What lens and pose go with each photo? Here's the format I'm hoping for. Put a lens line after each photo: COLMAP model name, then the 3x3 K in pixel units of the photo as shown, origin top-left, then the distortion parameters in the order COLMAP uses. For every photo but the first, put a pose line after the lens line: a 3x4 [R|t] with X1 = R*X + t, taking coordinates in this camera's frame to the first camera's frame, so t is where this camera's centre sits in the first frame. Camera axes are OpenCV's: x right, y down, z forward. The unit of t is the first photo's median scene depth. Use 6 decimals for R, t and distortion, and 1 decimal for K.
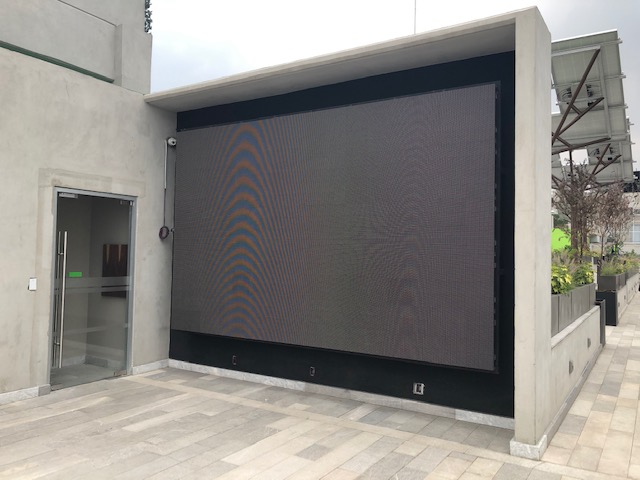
lens RADIAL K [[515.9, 0, 320.0], [0, 515.9, 240.0], [0, 0, 1]] dist [0.004475, 0.003653]
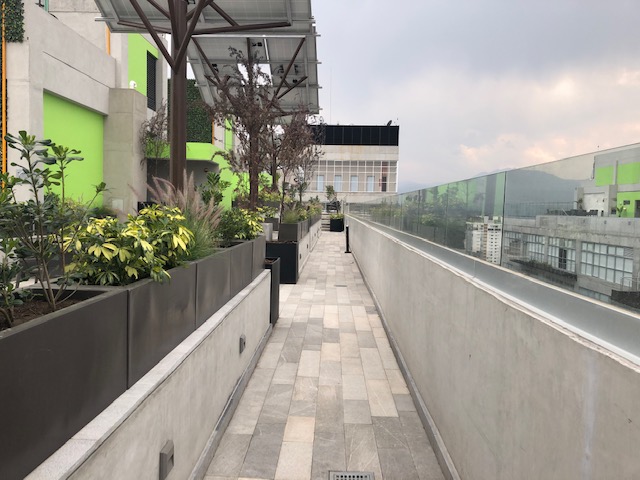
lens RADIAL K [[515.9, 0, 320.0], [0, 515.9, 240.0], [0, 0, 1]] dist [0.004475, 0.003653]
pose [[0.853380, -0.026350, 0.520624, 0.168736], [-0.027551, 0.995046, 0.095521, 0.014967], [-0.520561, -0.095859, 0.848426, 0.270825]]
